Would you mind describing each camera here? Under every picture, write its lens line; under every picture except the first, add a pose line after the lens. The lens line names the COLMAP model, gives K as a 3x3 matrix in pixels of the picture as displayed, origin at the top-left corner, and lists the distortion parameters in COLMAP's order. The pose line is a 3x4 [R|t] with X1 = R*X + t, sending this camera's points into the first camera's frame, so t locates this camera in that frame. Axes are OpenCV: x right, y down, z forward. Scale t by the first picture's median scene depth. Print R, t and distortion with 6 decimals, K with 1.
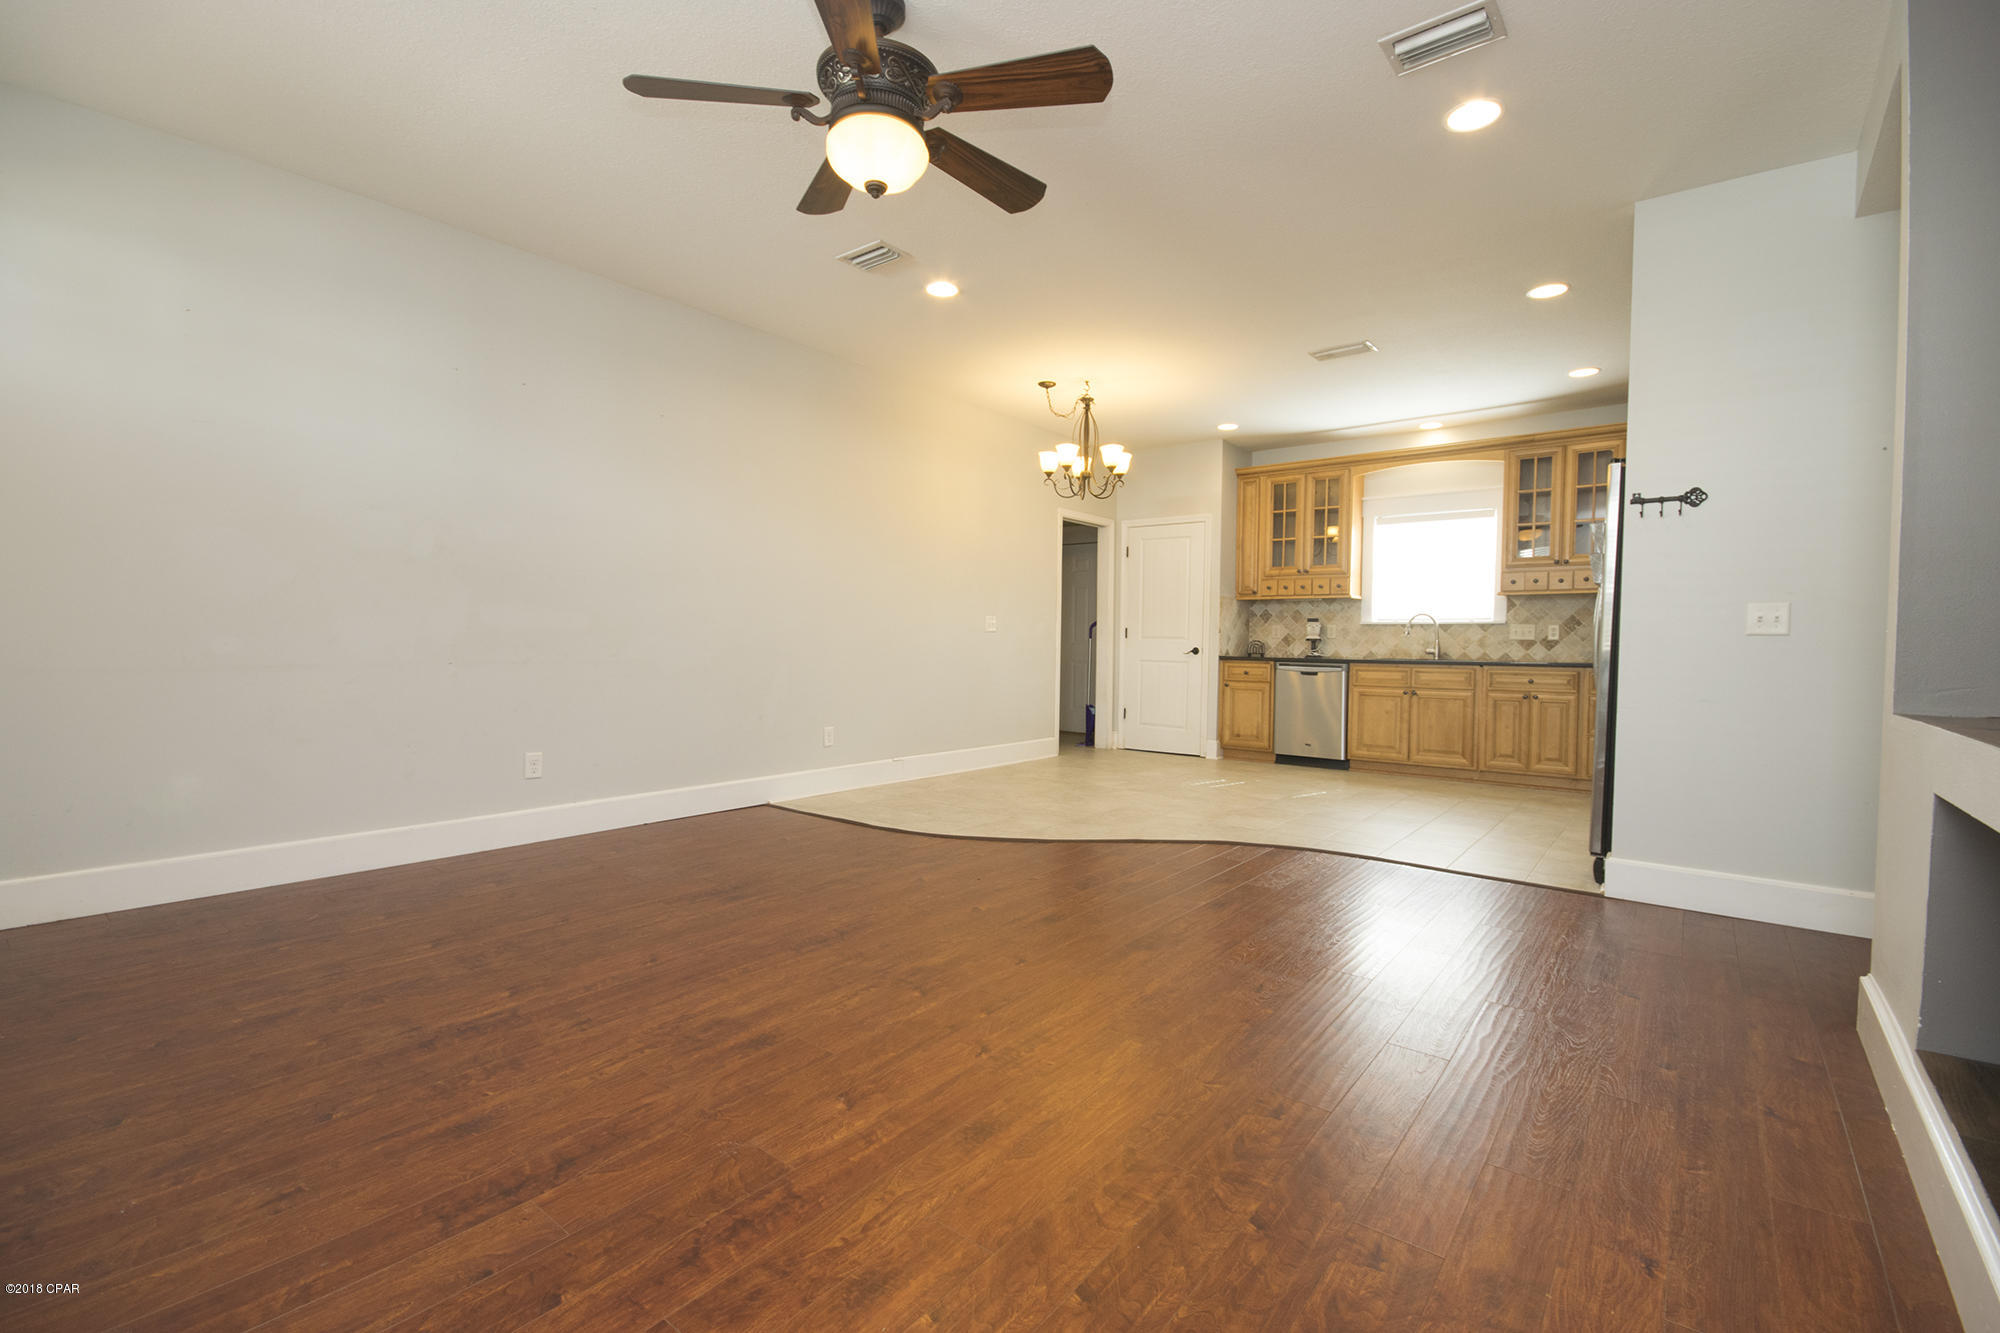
lens RADIAL K [[880.4, 0, 997.4], [0, 880.4, 673.2], [0, 0, 1]] dist [-0.000776, -0.002465]
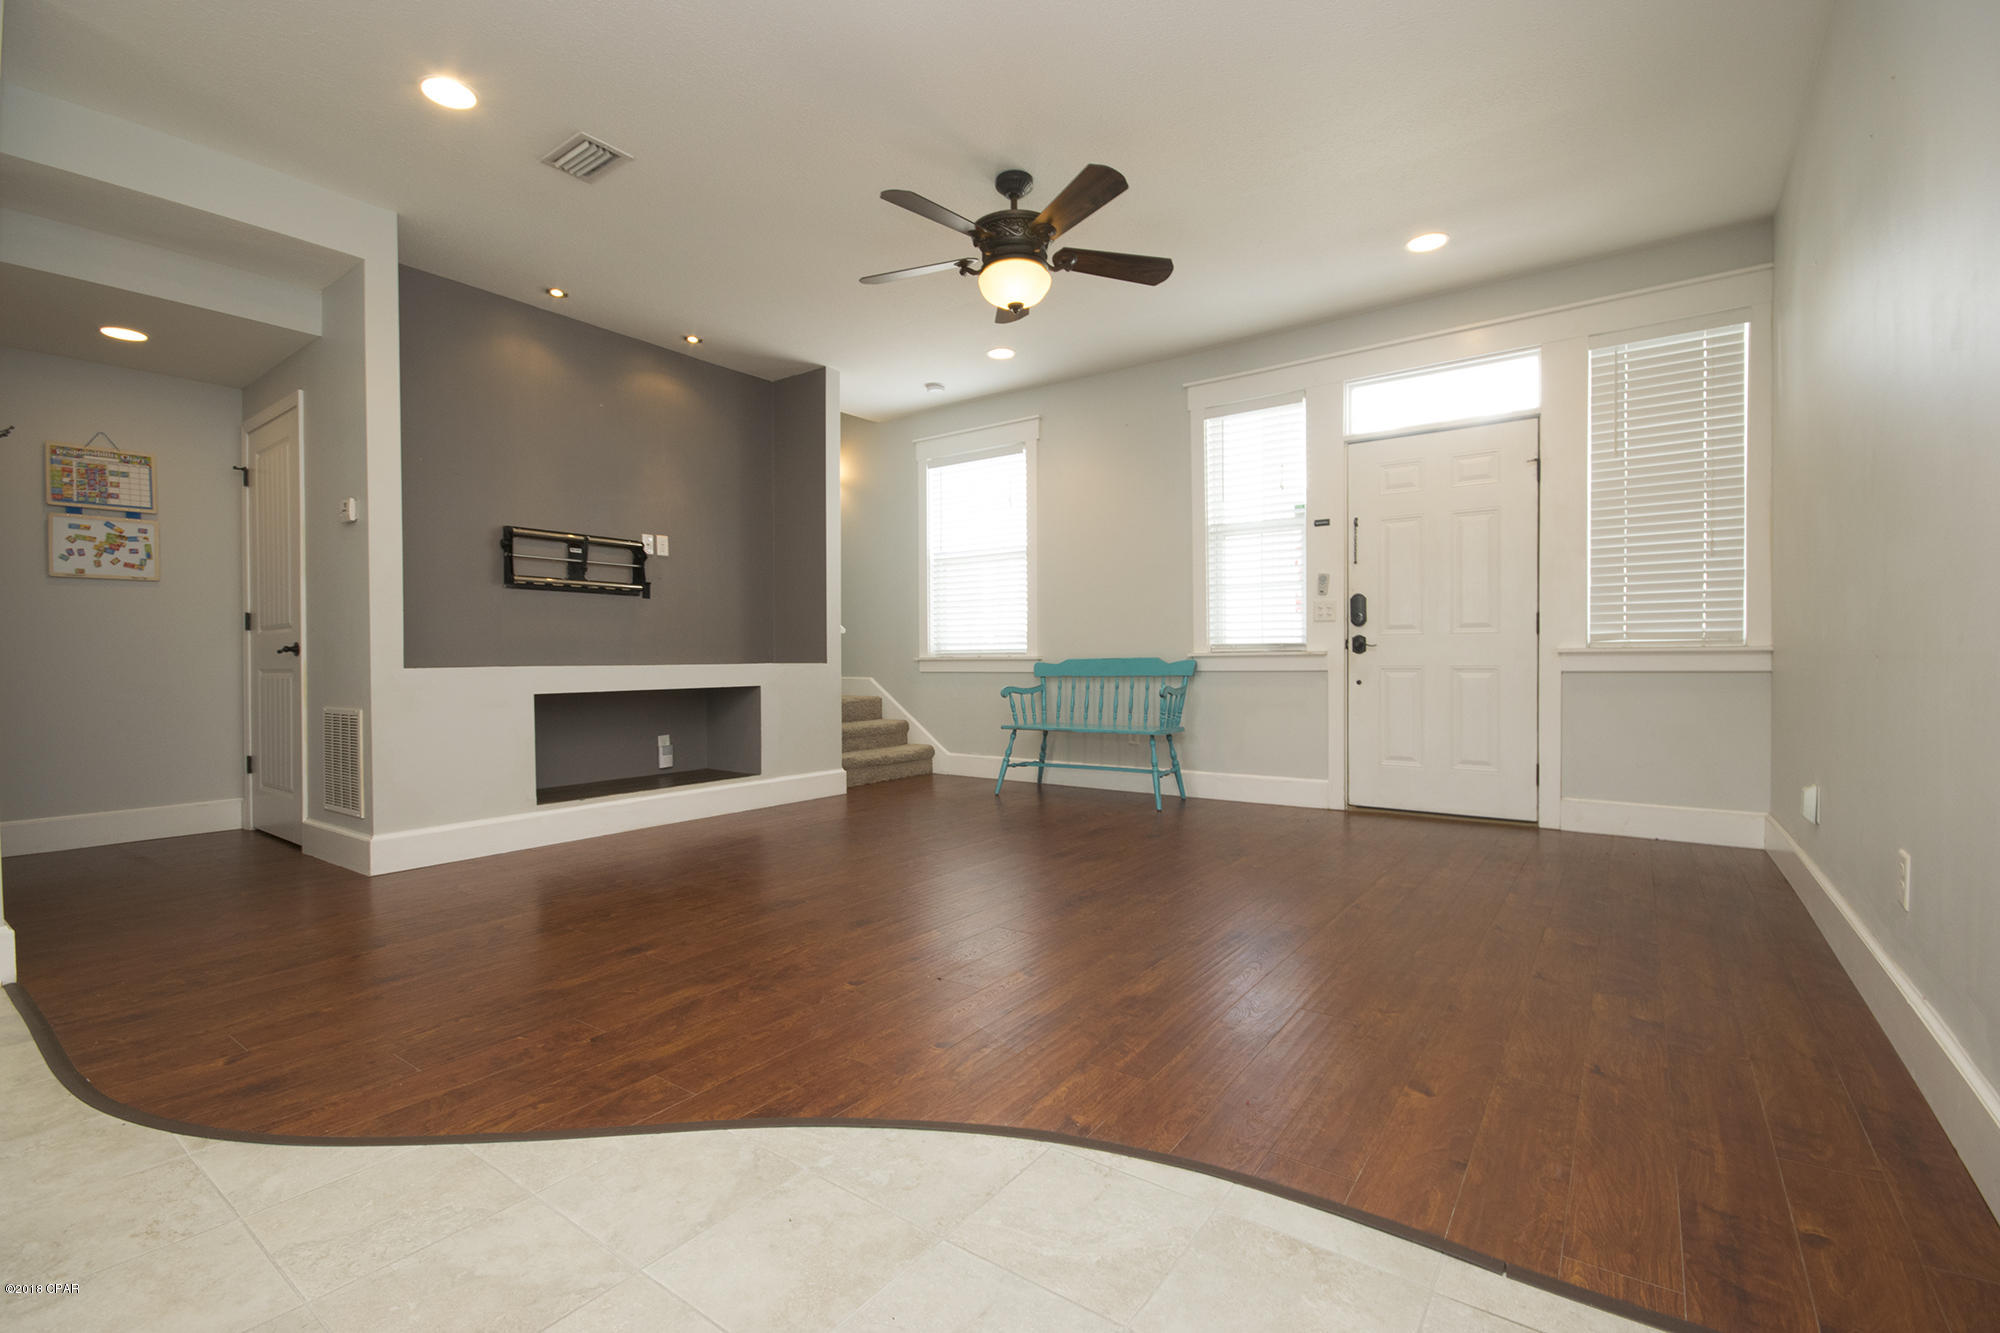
lens RADIAL K [[880.4, 0, 994.9], [0, 880.4, 665.6], [0, 0, 1]] dist [-0.000776, -0.002465]
pose [[-0.999099, -0.006746, -0.041893, -0.017694], [-0.008571, 0.999015, 0.043531, -0.014043], [0.041558, 0.043851, -0.998173, 0.896185]]
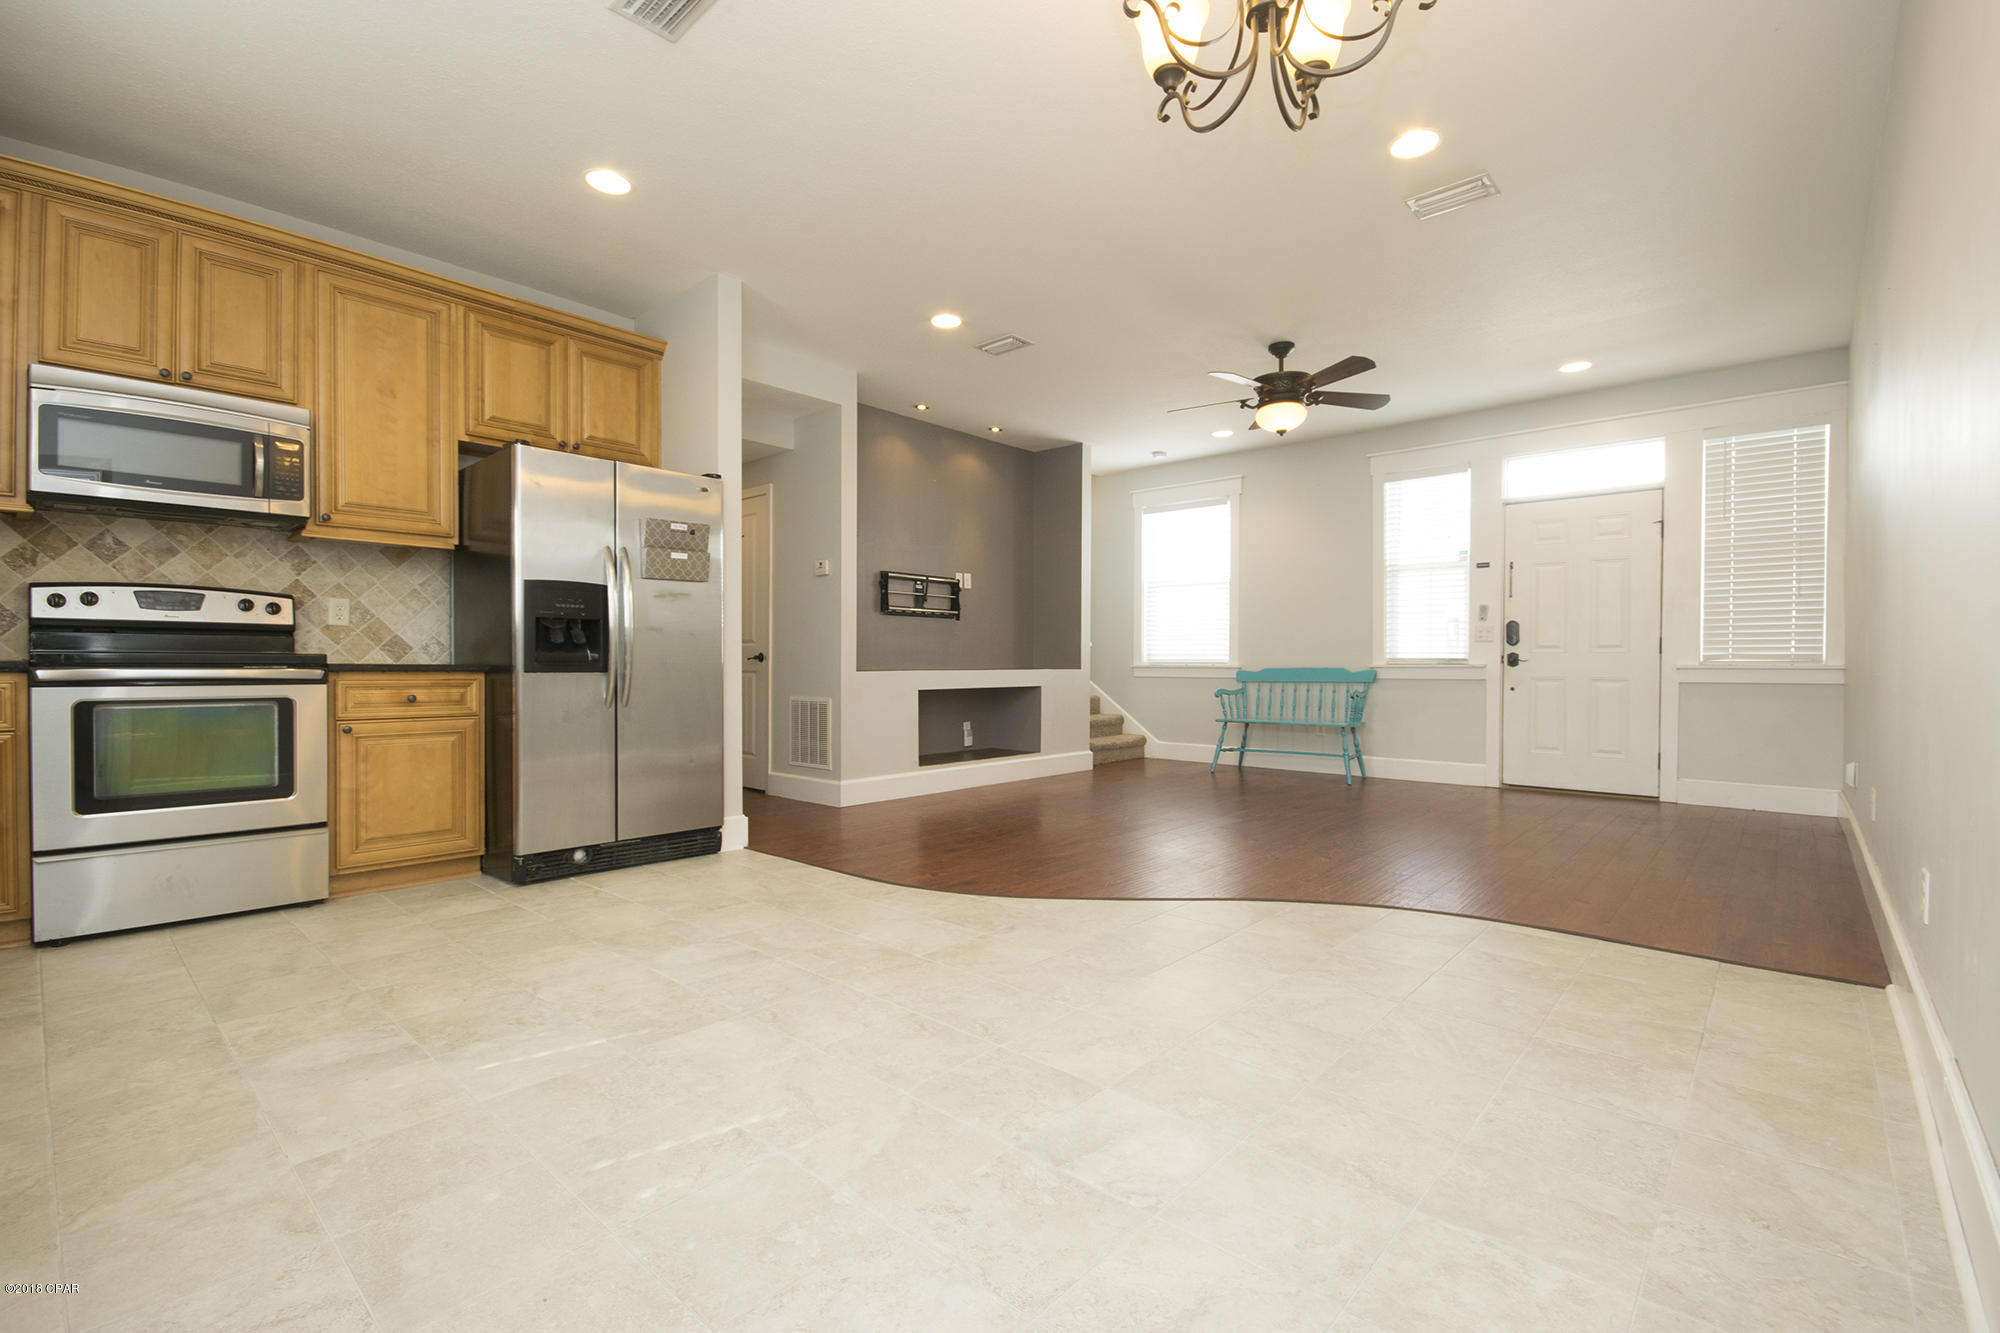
lens RADIAL K [[880.4, 0, 996.5], [0, 880.4, 666.3], [0, 0, 1]] dist [-0.000776, -0.002465]
pose [[-0.997989, -0.016942, 0.061084, 0.146784], [-0.014318, 0.998967, 0.043135, -0.028327], [-0.061751, 0.042173, -0.997200, 1.157224]]
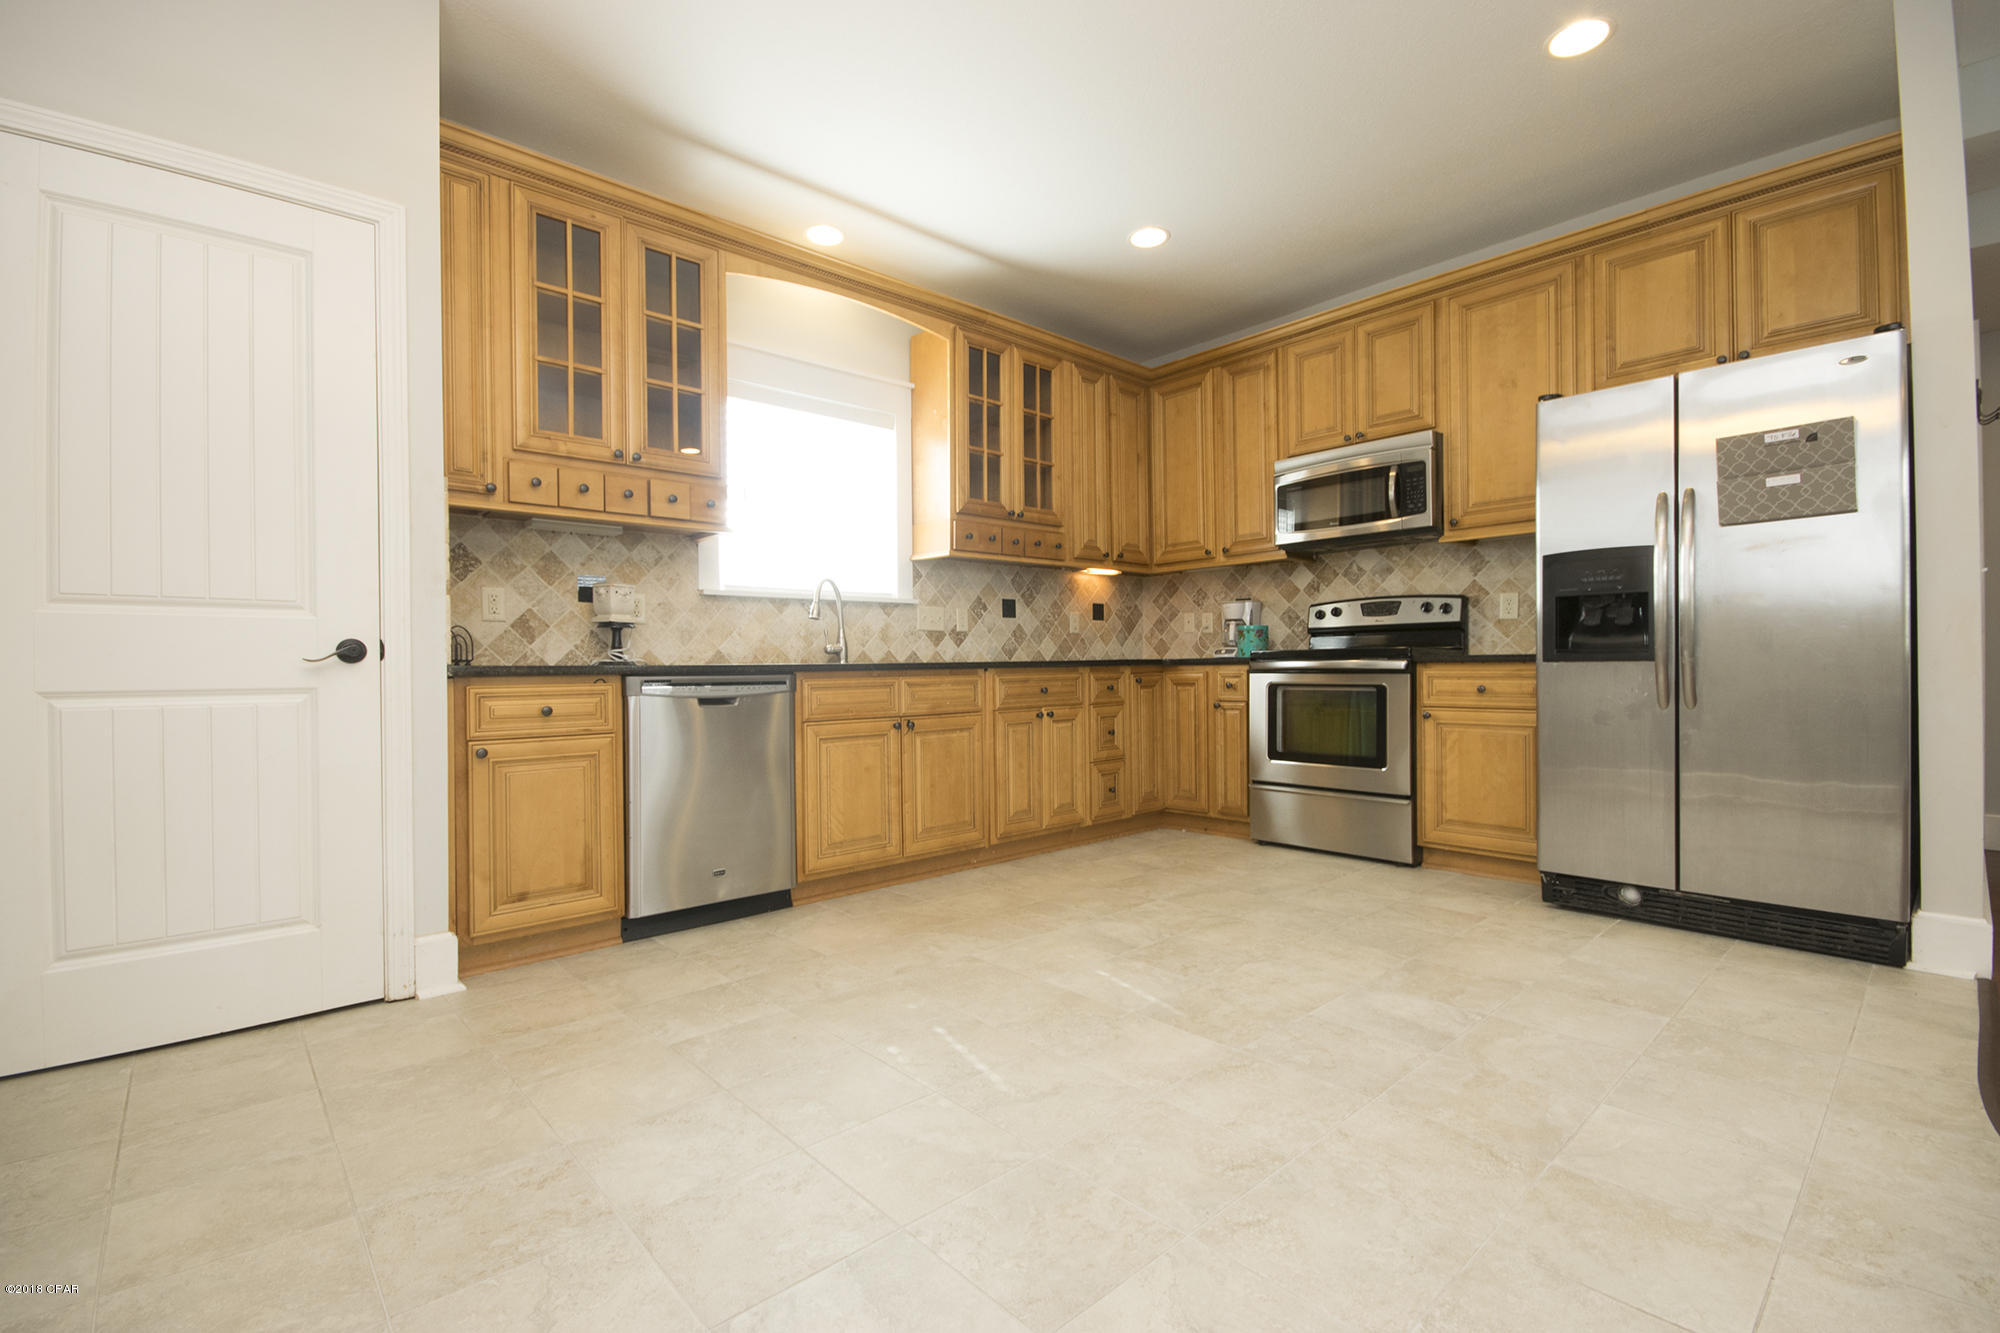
lens RADIAL K [[880.4, 0, 996.0], [0, 880.4, 665.8], [0, 0, 1]] dist [-0.000776, -0.002465]
pose [[0.159984, -0.011832, 0.987049, -0.036218], [0.050172, 0.998733, 0.003840, -0.012016], [-0.985844, 0.048908, 0.160375, 0.860811]]
